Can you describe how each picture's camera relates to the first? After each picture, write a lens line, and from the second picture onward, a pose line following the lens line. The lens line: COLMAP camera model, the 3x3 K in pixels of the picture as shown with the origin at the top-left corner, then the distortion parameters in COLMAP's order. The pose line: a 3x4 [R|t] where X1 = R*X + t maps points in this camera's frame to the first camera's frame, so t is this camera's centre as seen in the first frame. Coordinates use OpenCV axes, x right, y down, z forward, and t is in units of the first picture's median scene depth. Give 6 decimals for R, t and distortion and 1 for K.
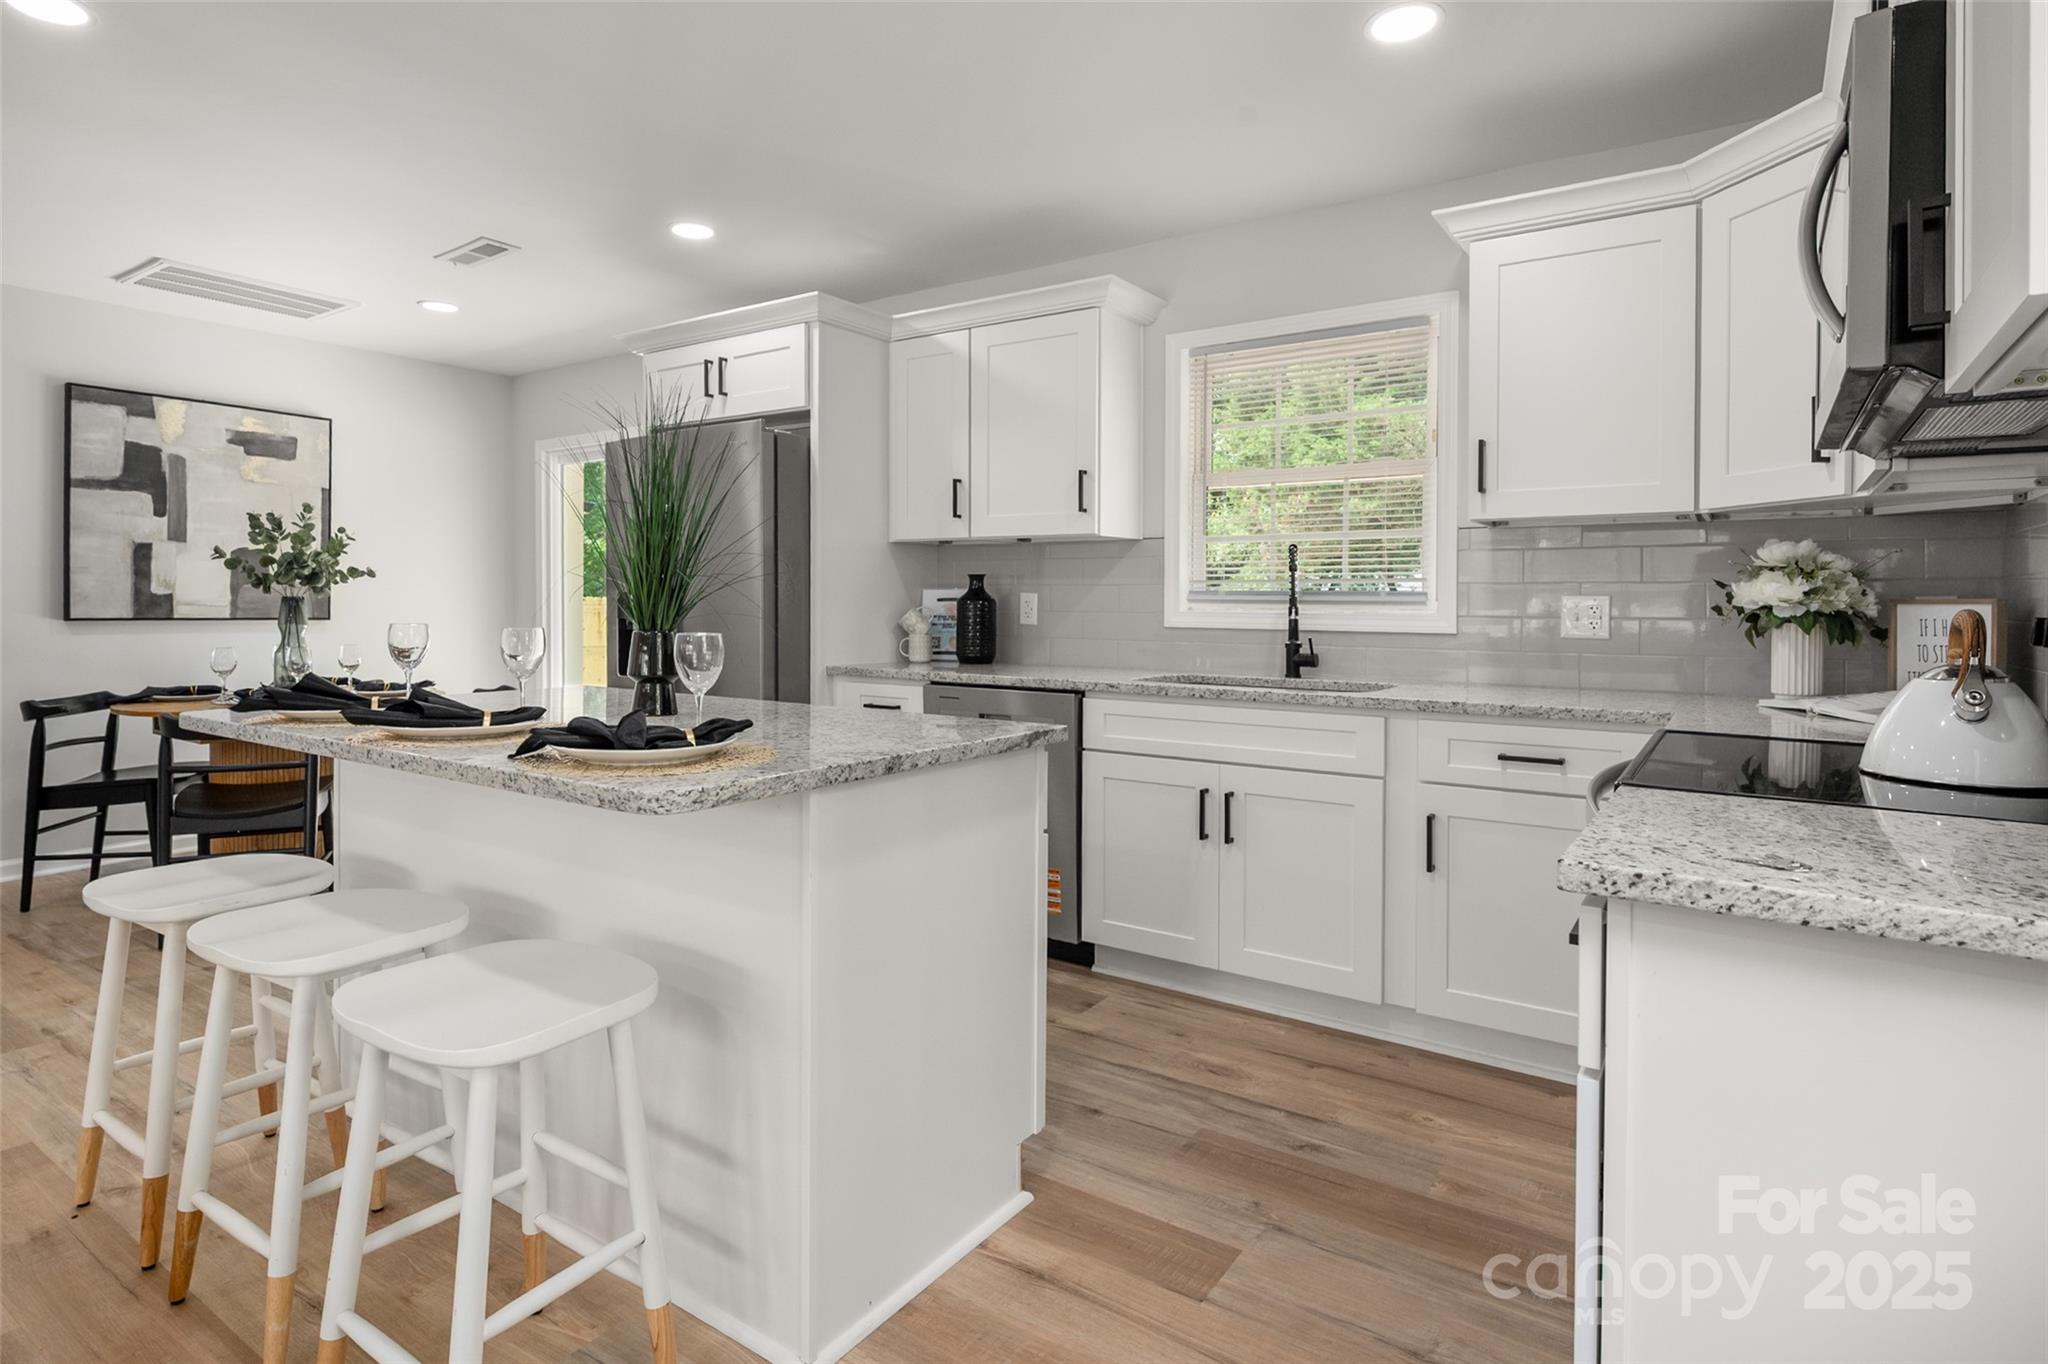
lens RADIAL K [[1094.2, 0, 1019.4], [0, 1094.2, 606.6], [0, 0, 1]] dist [0.016166, 0.002744]
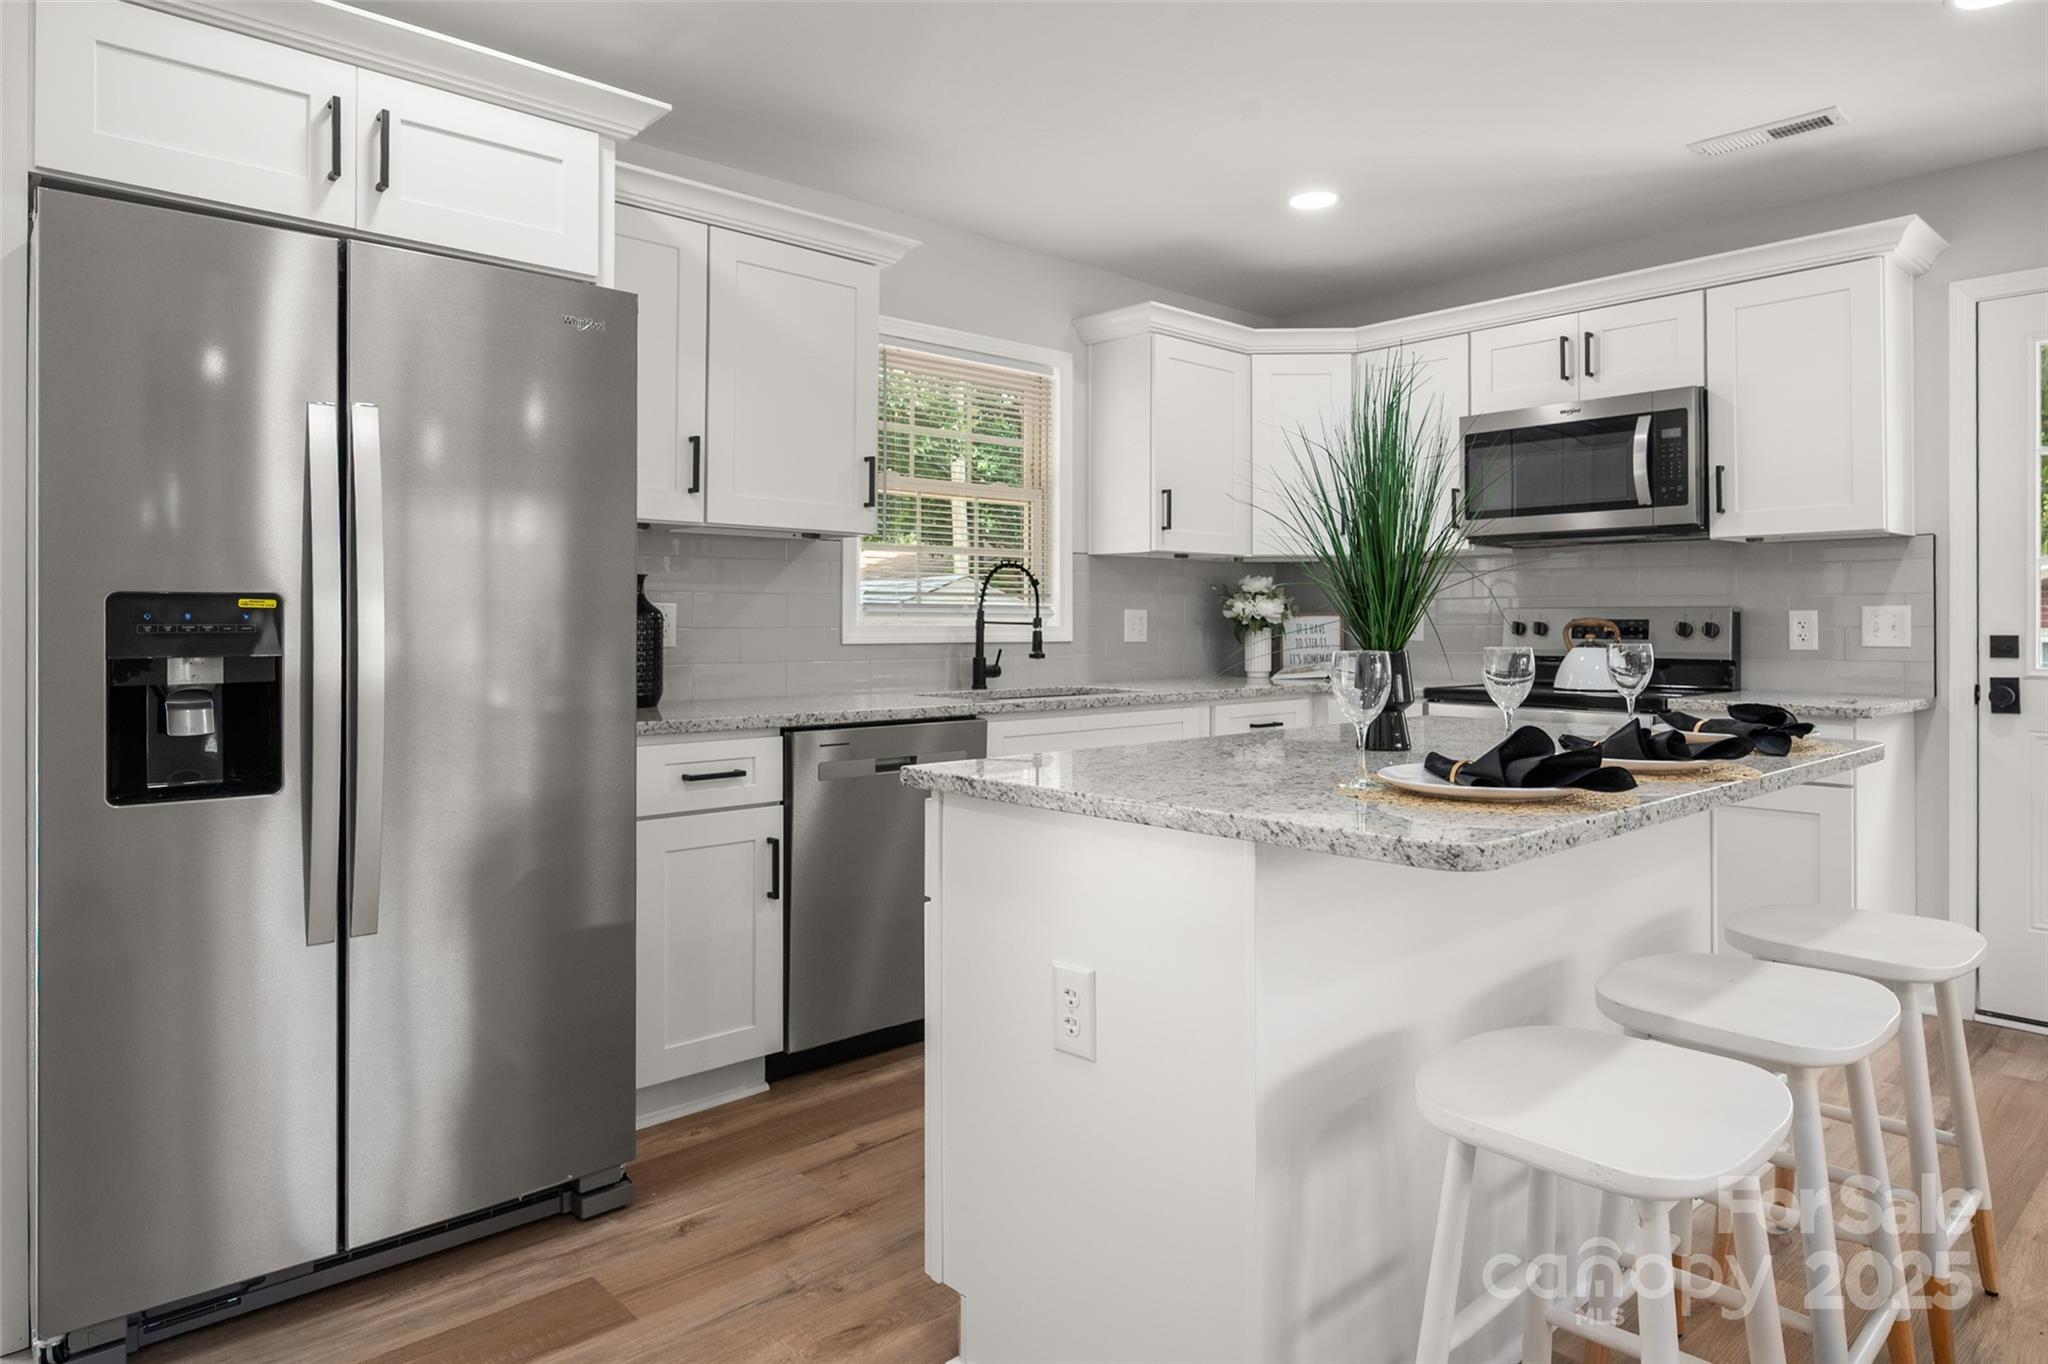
lens RADIAL K [[1253.6, 0, 1006.7], [0, 1253.6, 626.7], [0, 0, 1]] dist [-0.019708, 0.005101]
pose [[0.218591, -0.012749, 0.975733, -0.870098], [0.000017, 0.999915, 0.013061, -0.008193], [-0.975816, -0.002838, 0.218573, 0.706442]]
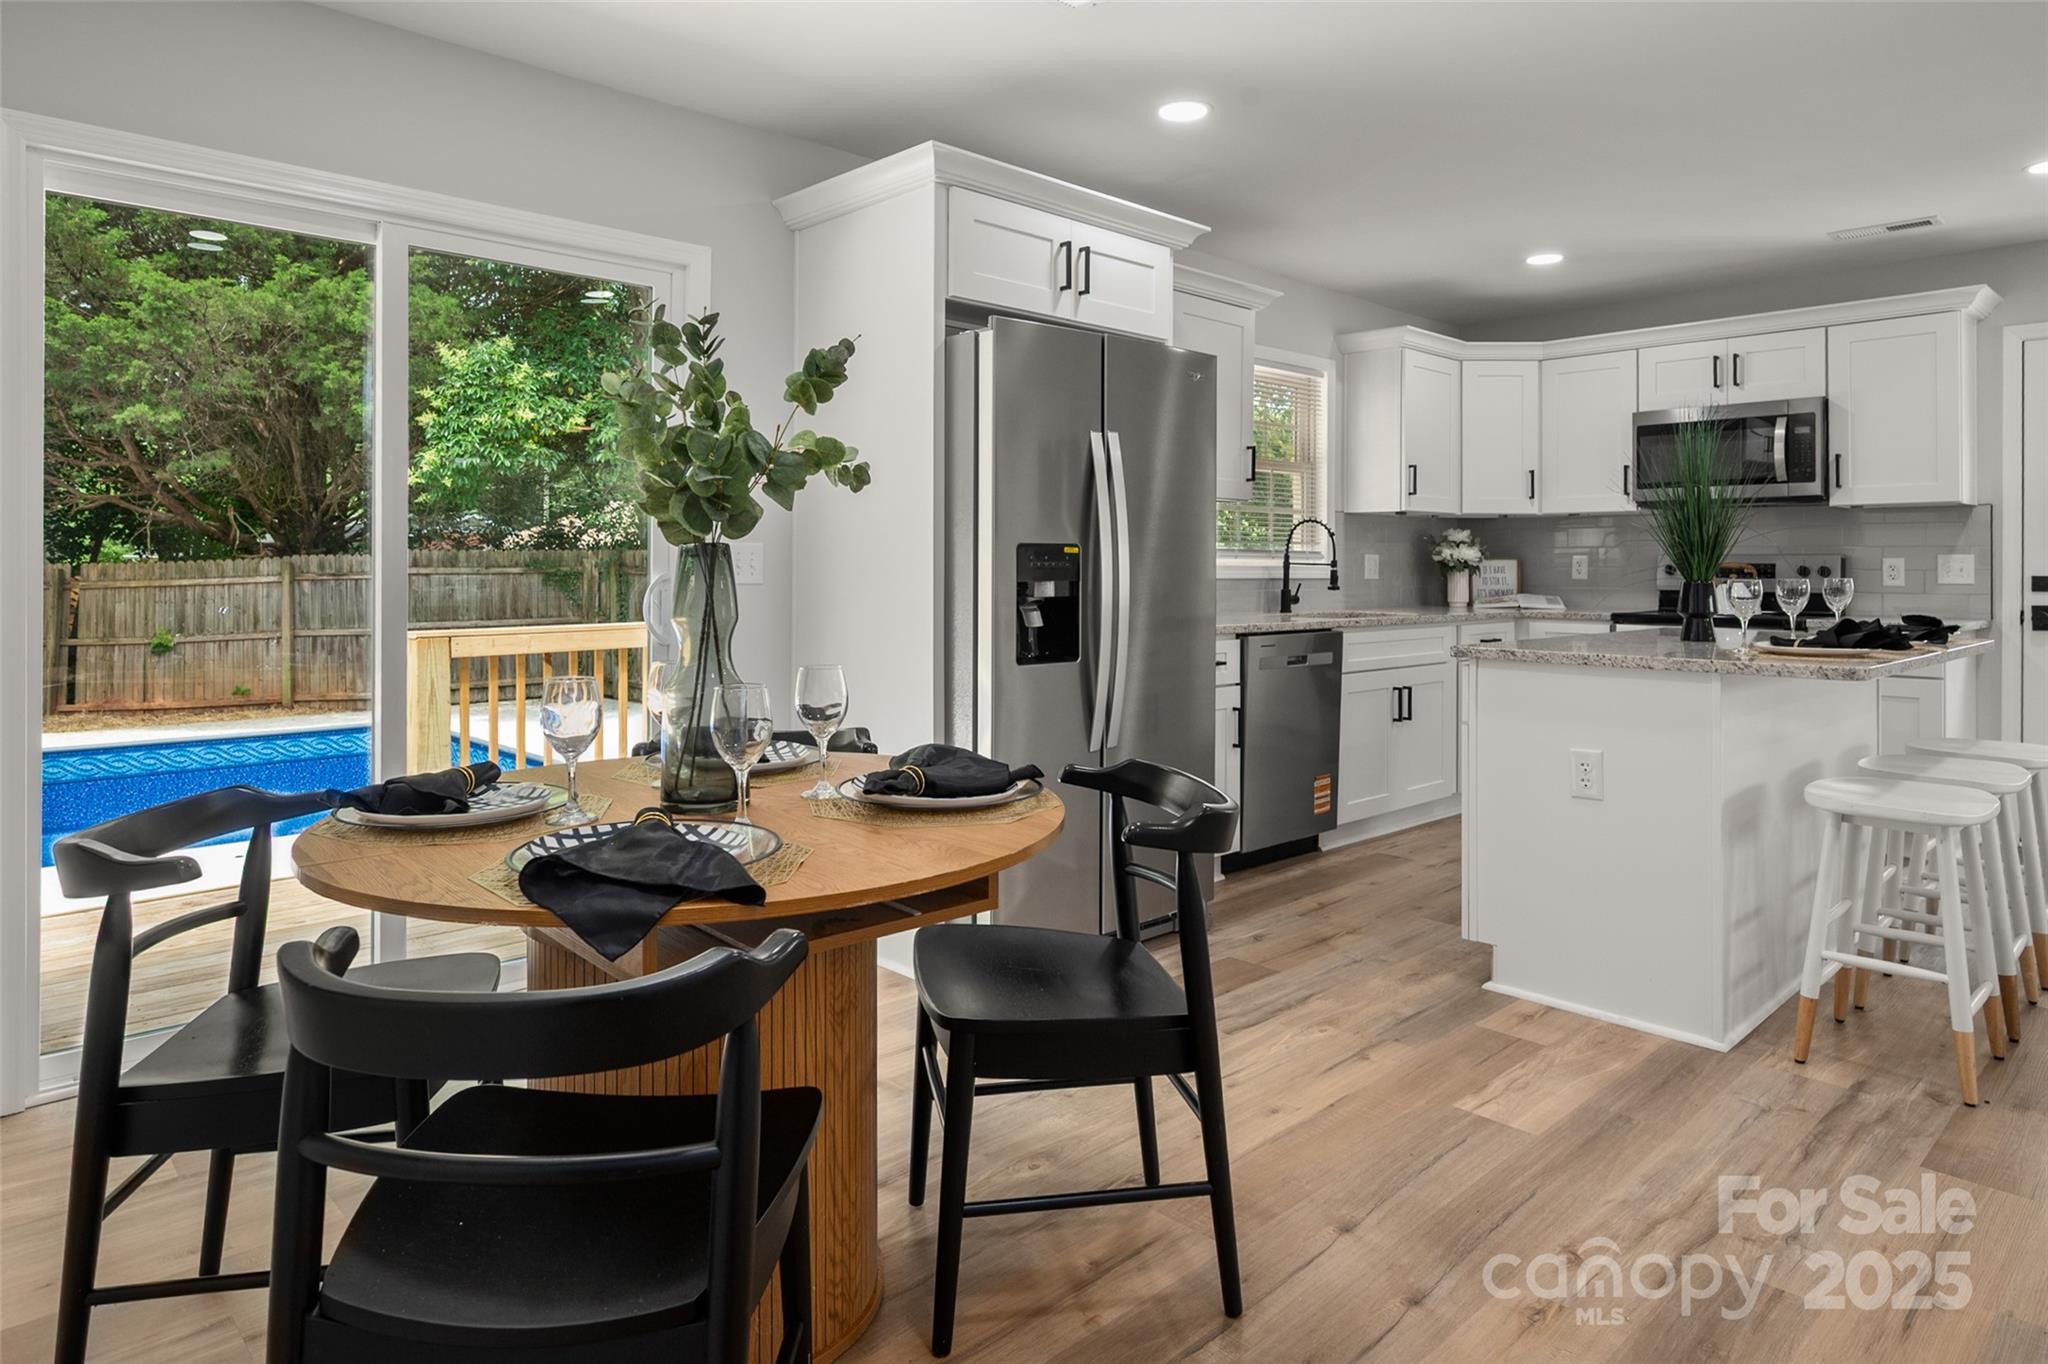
lens RADIAL K [[1253.6, 0, 987.6], [0, 1253.6, 568.2], [0, 0, 1]] dist [-0.019708, 0.005101]
pose [[0.208391, -0.011793, 0.977974, -1.351975], [-0.005014, 0.999901, 0.013126, -0.009694], [-0.978033, -0.007639, 0.208312, 1.020949]]
